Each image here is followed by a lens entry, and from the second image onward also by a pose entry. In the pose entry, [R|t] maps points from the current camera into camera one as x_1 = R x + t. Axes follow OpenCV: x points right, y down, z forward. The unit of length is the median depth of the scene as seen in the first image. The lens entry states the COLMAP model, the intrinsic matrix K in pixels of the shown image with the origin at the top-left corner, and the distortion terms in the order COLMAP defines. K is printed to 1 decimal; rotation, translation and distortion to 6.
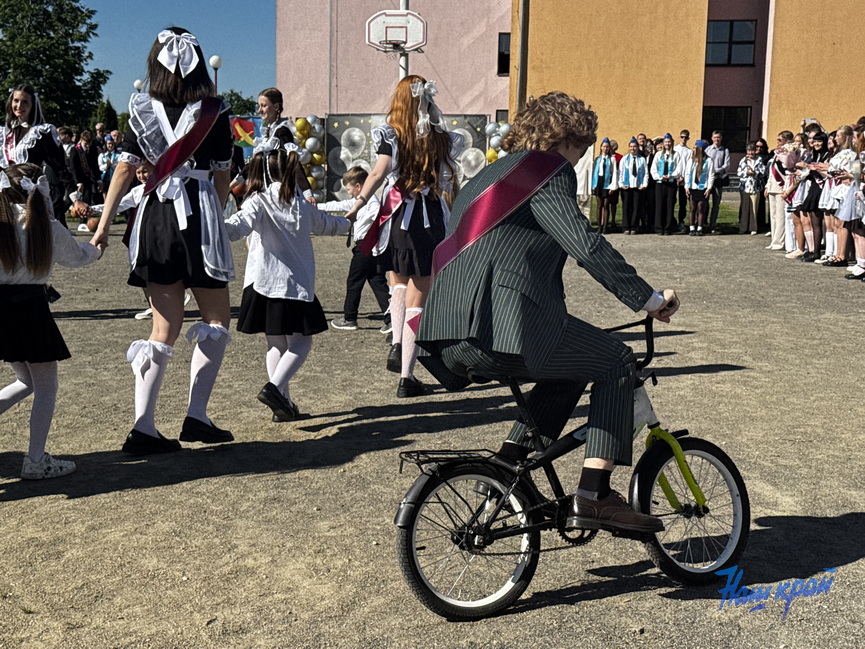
lens RADIAL K [[1402.3, 0, 432.5], [0, 1402.3, 324.5], [0, 0, 1]] dist [0.124876, -0.088928]
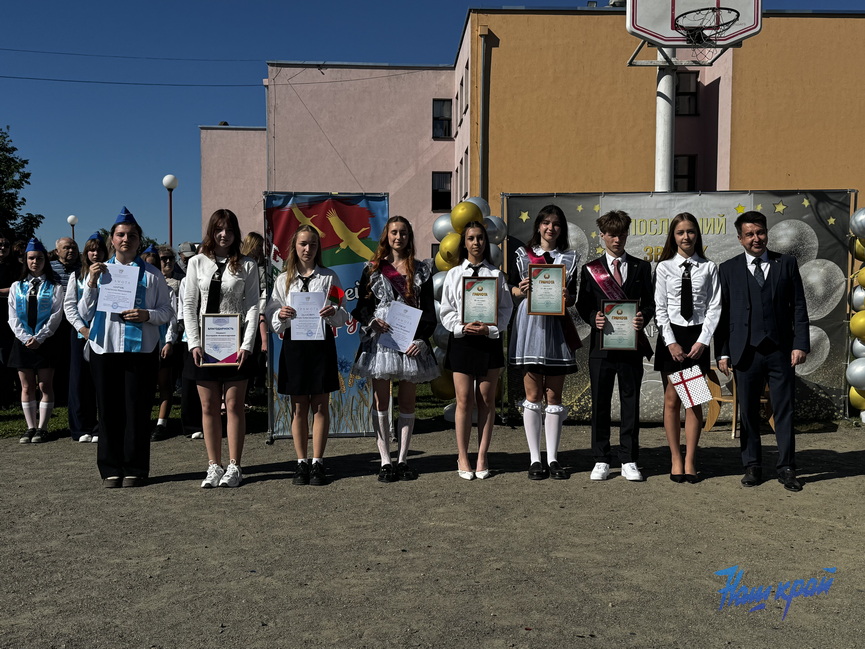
lens RADIAL K [[1001.3, 0, 432.5], [0, 1001.3, 324.5], [0, 0, 1]] dist [0.105239, -0.045180]
pose [[0.989682, -0.015757, 0.142414, -0.061051], [0.027753, 0.996193, -0.082642, -0.031419], [-0.140570, 0.085742, 0.986351, 0.271411]]
